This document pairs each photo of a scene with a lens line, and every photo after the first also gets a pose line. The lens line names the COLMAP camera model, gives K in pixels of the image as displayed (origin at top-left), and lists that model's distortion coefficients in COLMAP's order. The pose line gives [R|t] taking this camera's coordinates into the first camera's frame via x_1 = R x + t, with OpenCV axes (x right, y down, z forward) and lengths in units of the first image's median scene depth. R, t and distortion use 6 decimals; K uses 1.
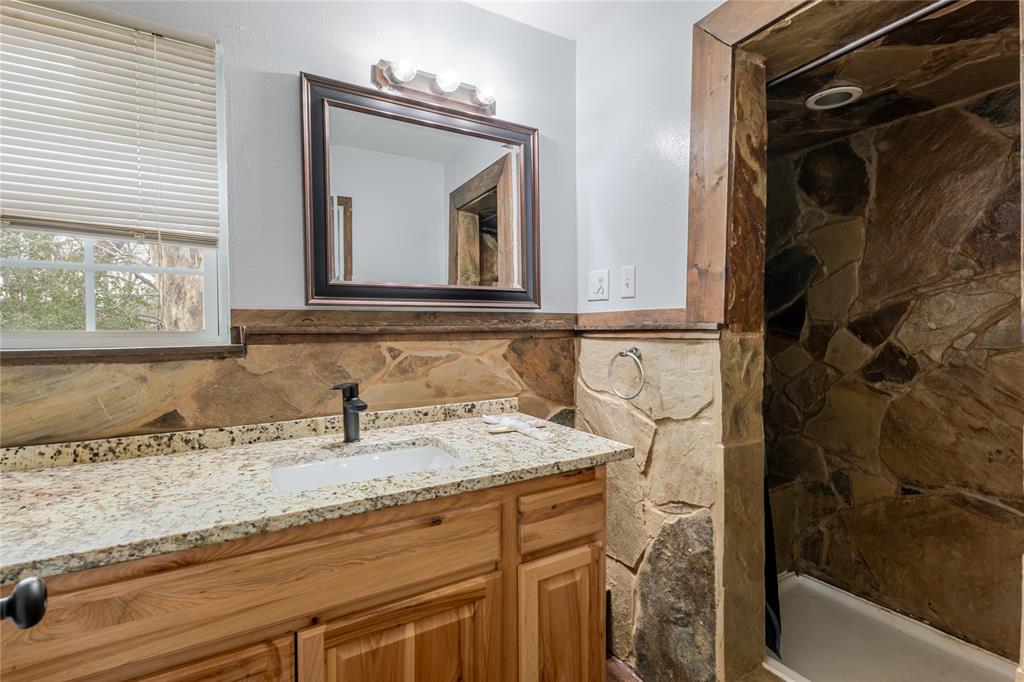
lens RADIAL K [[471.6, 0, 513.4], [0, 471.6, 340.4], [0, 0, 1]] dist [0.001124, 0.000437]
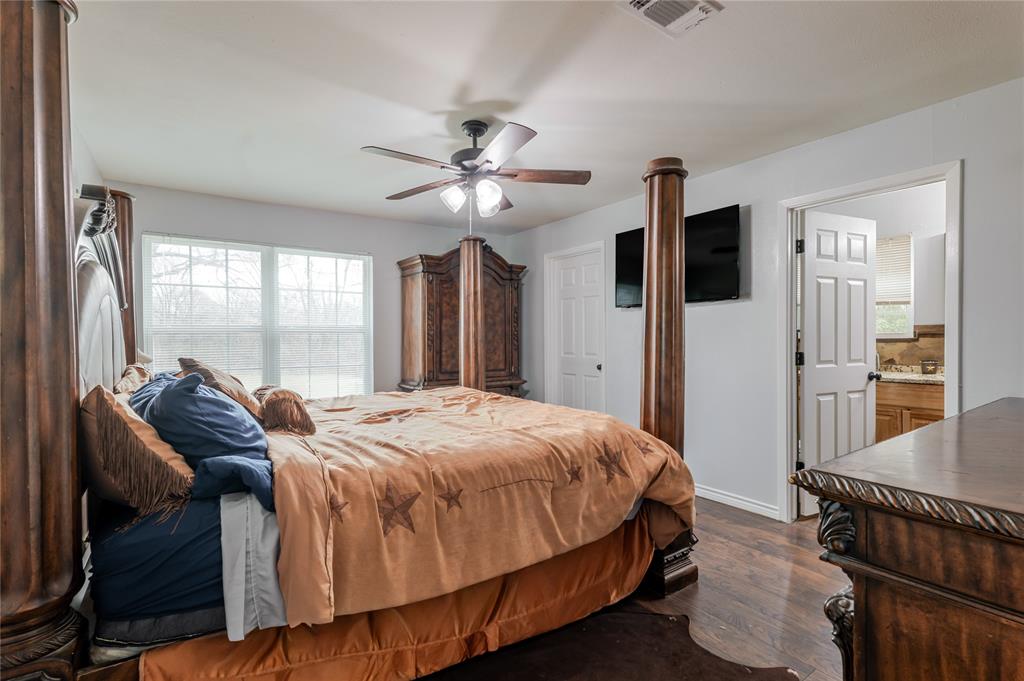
lens RADIAL K [[471.6, 0, 512.2], [0, 471.6, 341.4], [0, 0, 1]] dist [0.001124, 0.000437]
pose [[0.072949, 0.022722, -0.997077, 2.161730], [-0.012713, 0.999680, 0.021851, -0.000224], [0.997255, 0.011082, 0.073215, -1.705075]]
